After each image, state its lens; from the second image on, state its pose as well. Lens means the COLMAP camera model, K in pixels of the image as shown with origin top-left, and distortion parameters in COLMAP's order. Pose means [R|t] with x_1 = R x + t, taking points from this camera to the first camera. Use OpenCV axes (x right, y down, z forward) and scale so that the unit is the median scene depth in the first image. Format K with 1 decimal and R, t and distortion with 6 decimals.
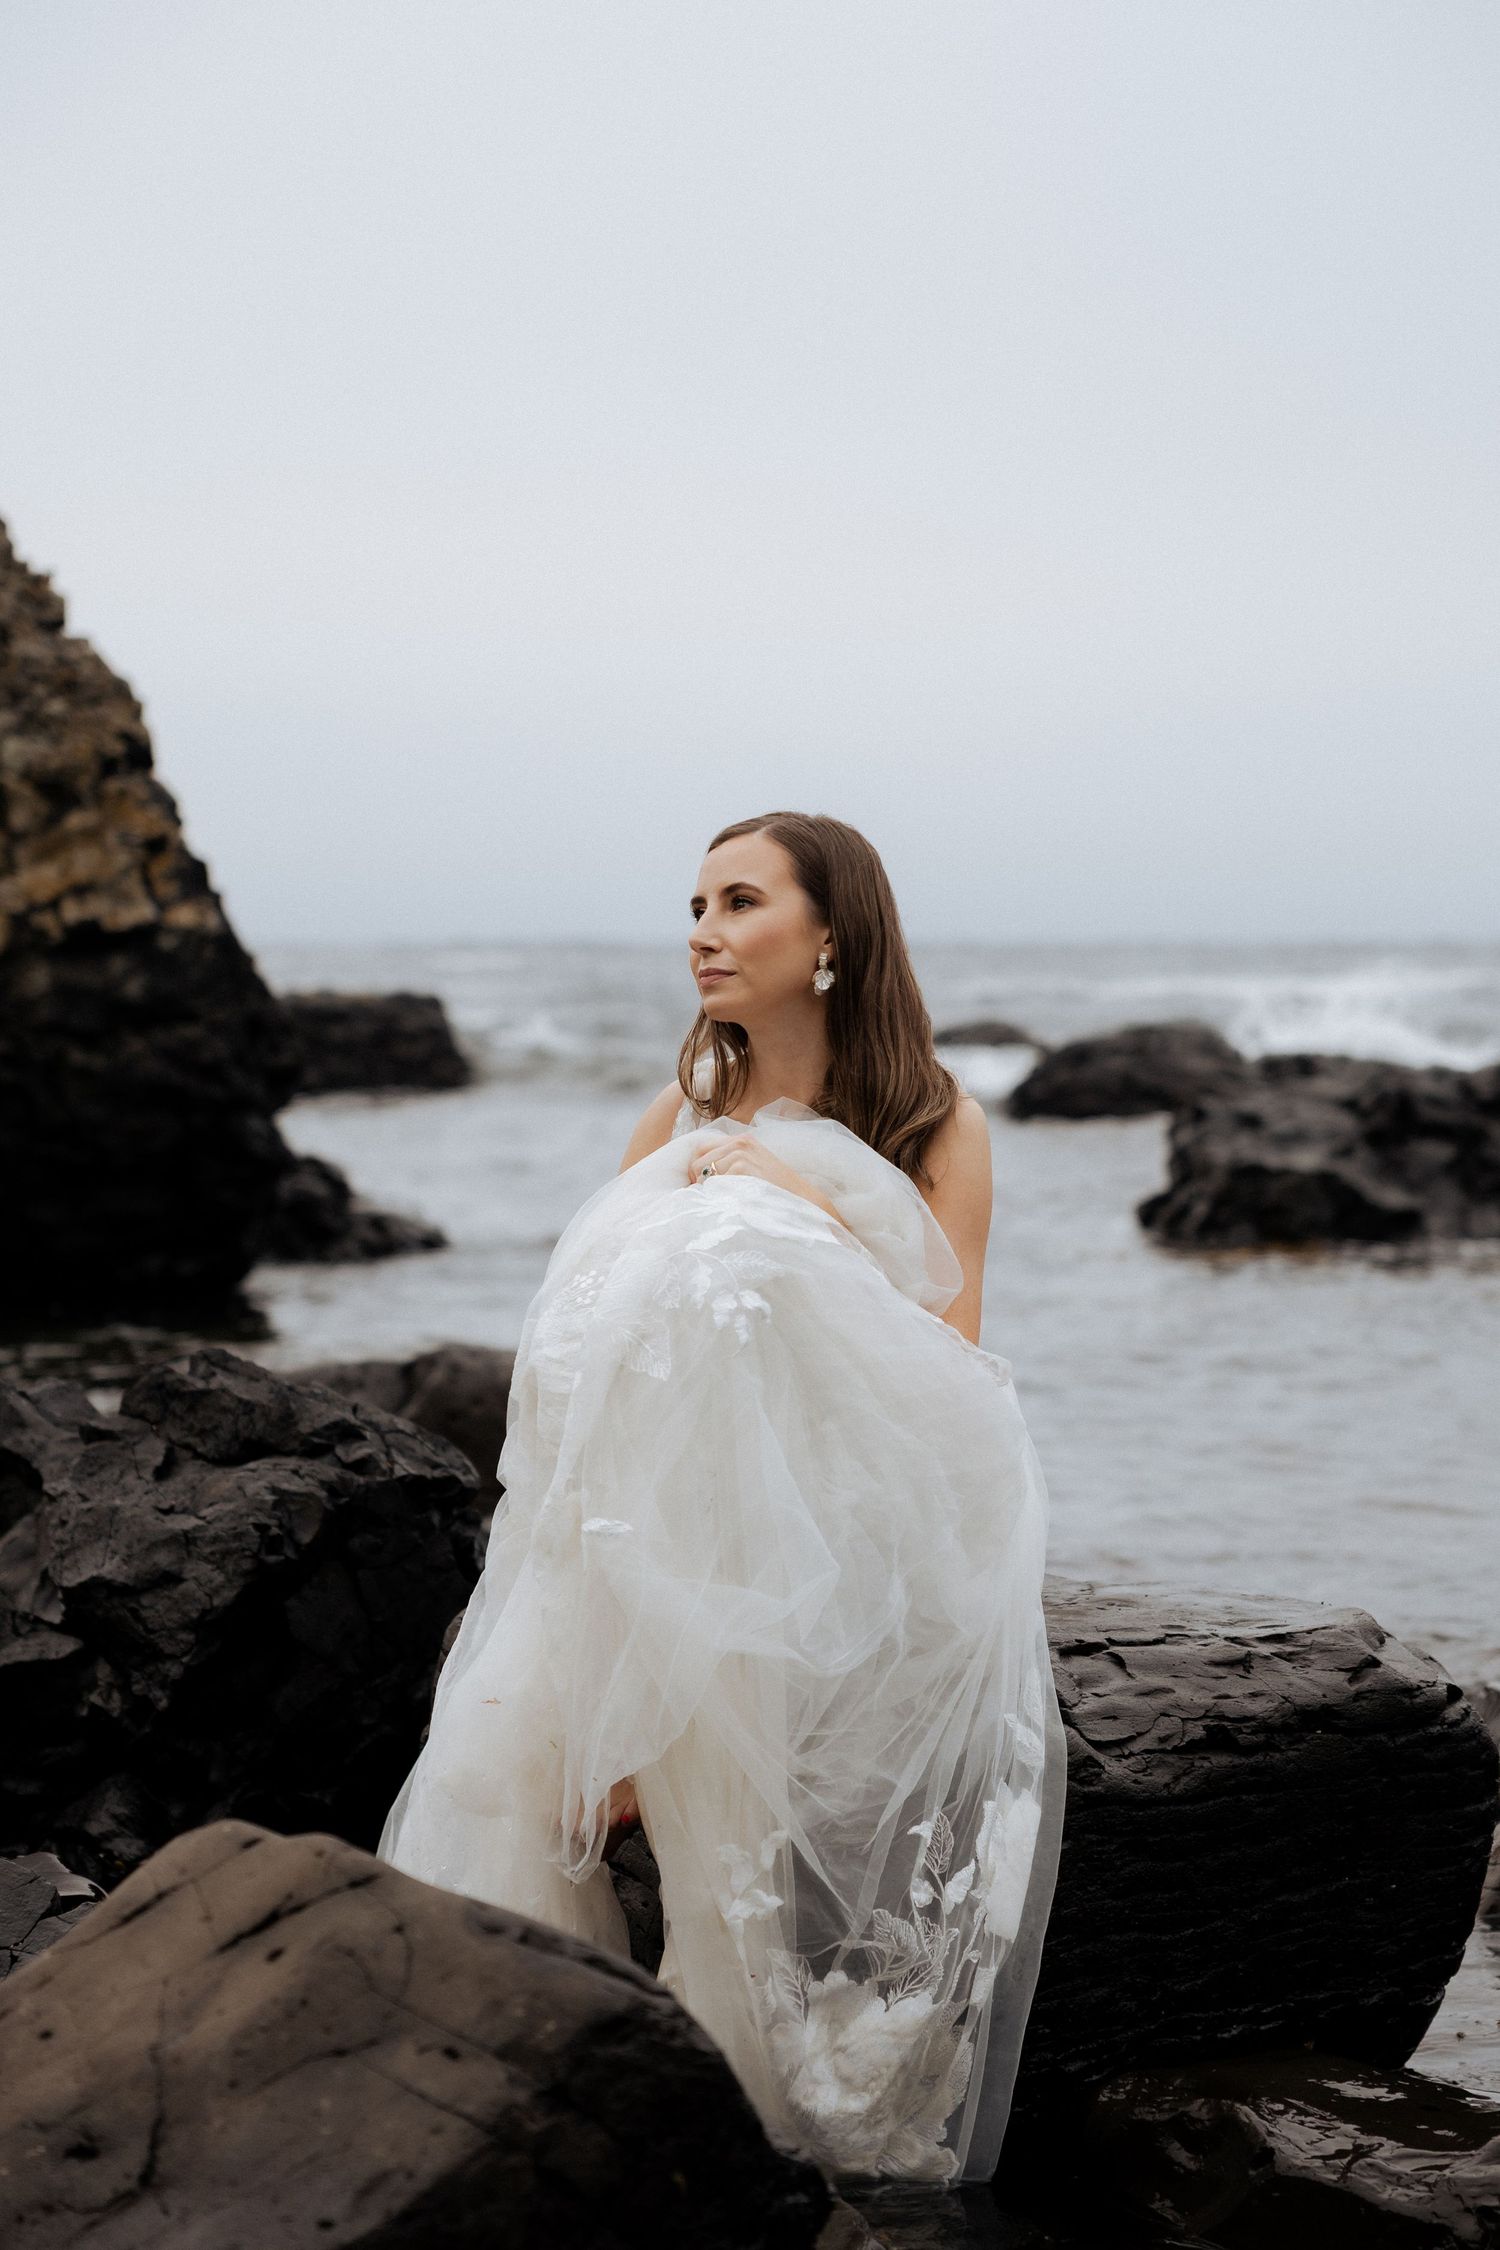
lens RADIAL K [[4564.2, 0, 752.6], [0, 4564.2, 1121.1], [0, 0, 1]] dist [0.001881, 0.000000]
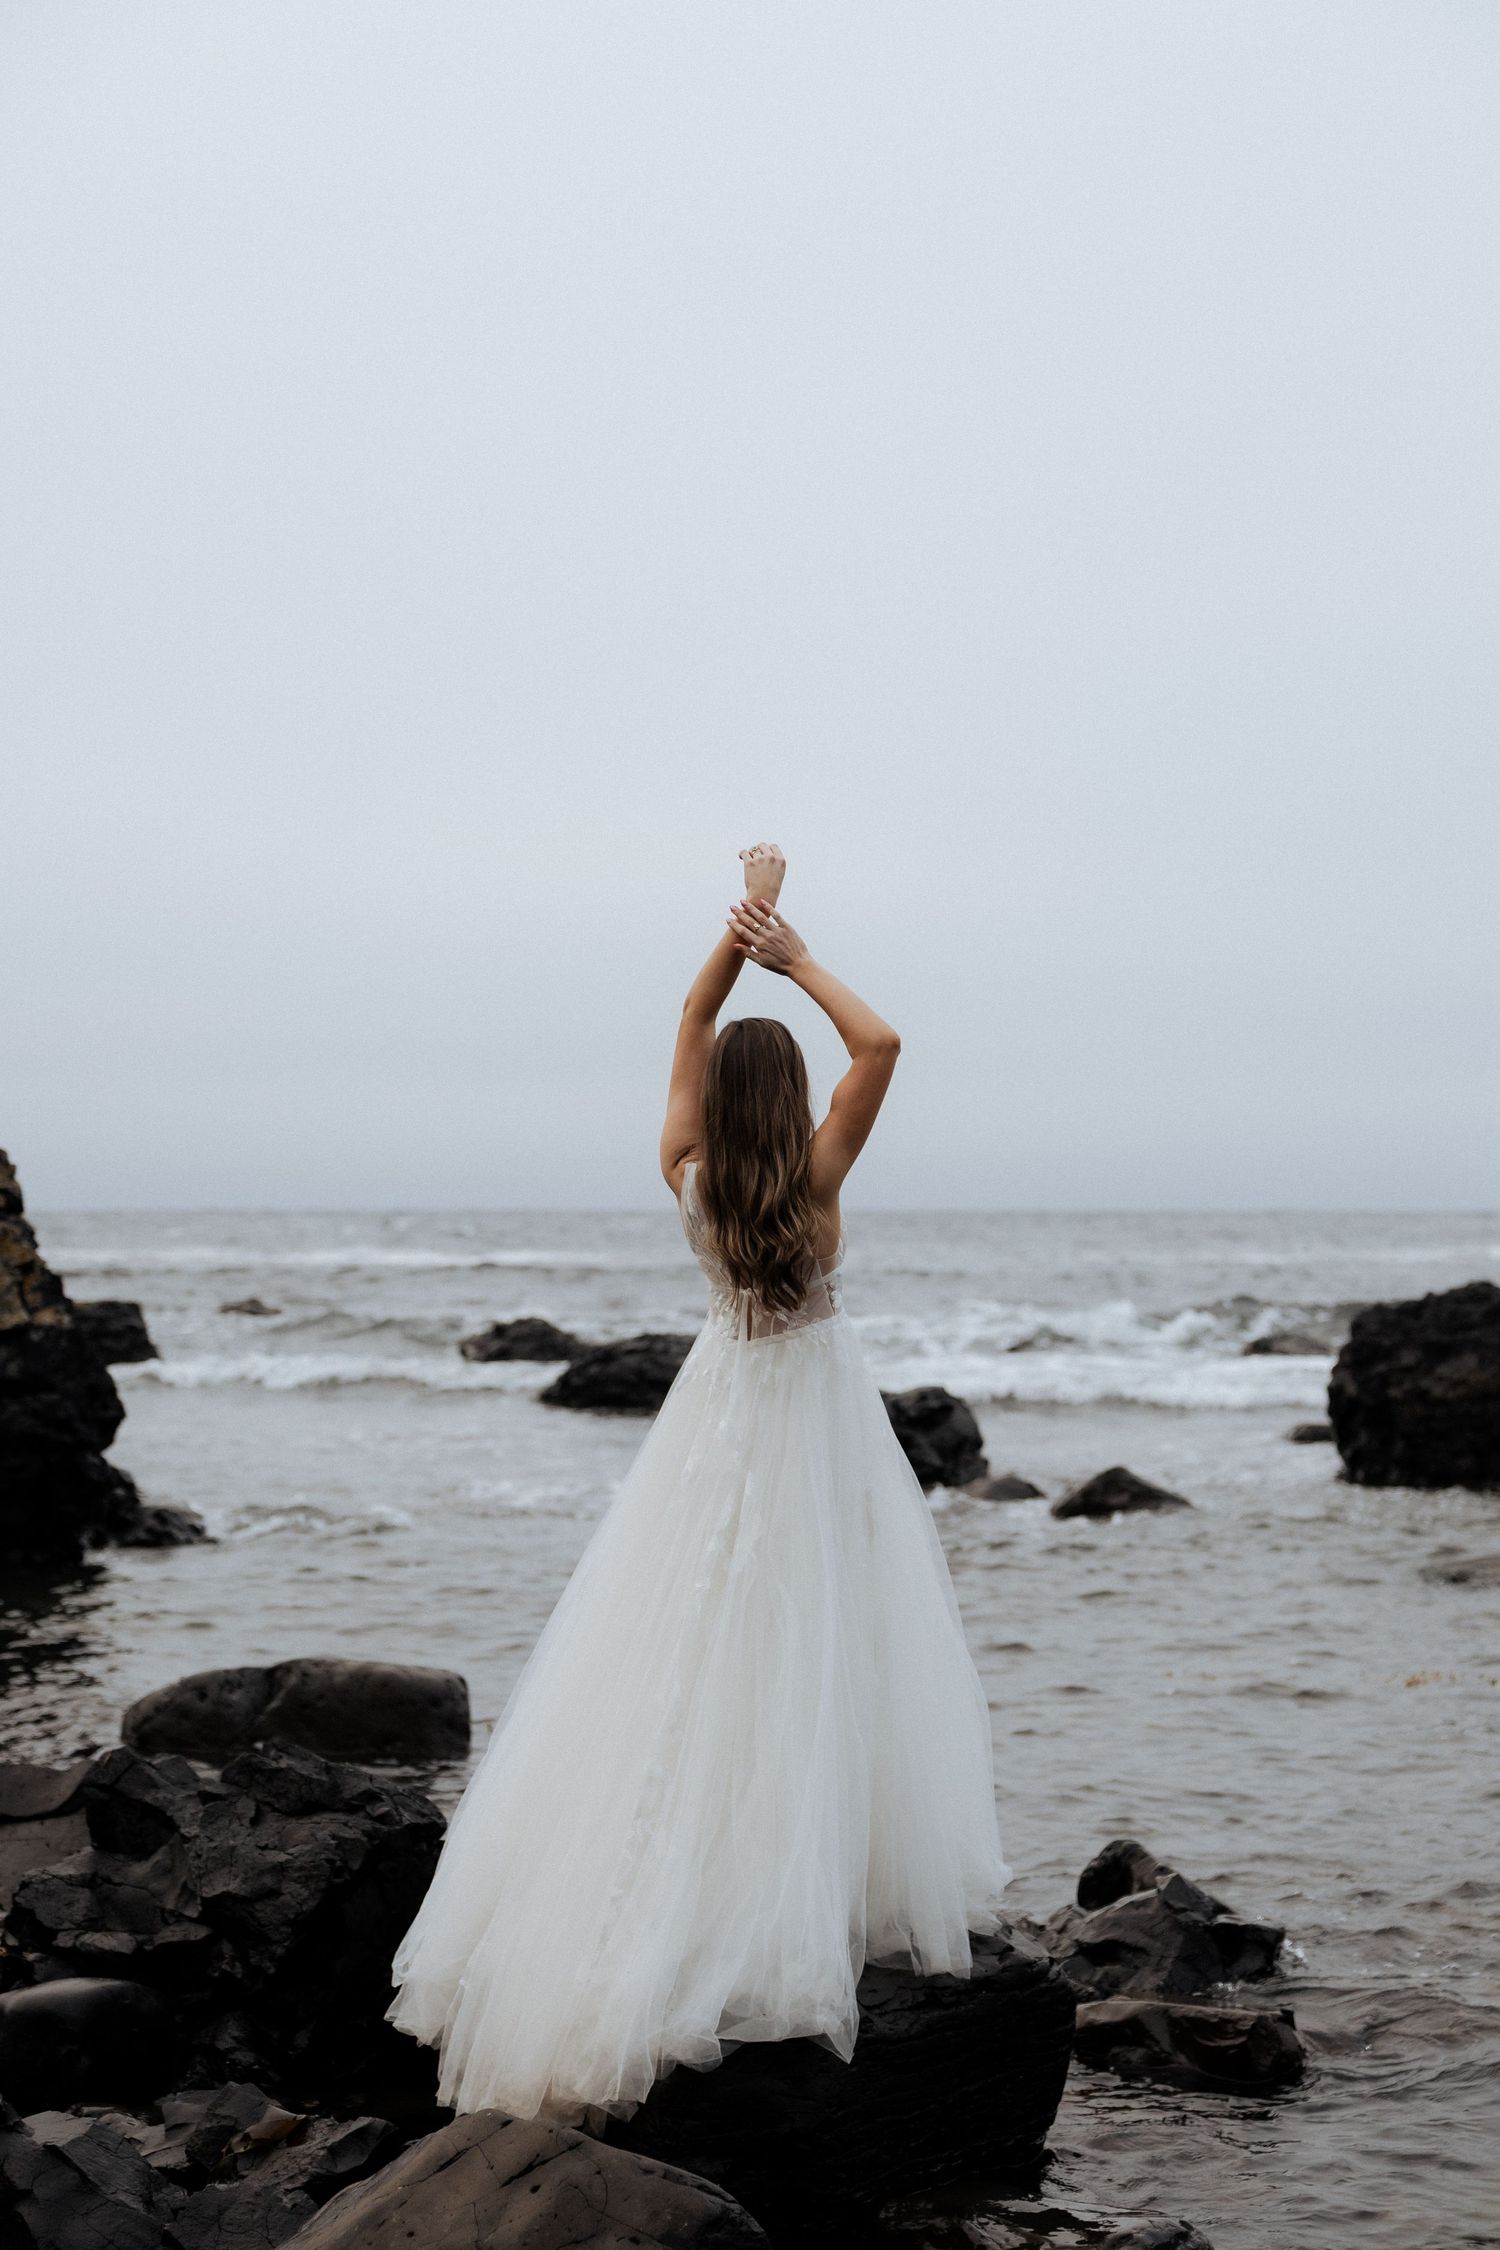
lens RADIAL K [[3395.6, 0, 748.2], [0, 3395.6, 1130.7], [0, 0, 1]] dist [-0.000433, 0.000000]
pose [[0.991202, 0.008684, 0.132072, -0.118784], [-0.000677, 0.998165, -0.060549, -0.099127], [-0.132356, 0.059927, 0.989389, -0.254189]]
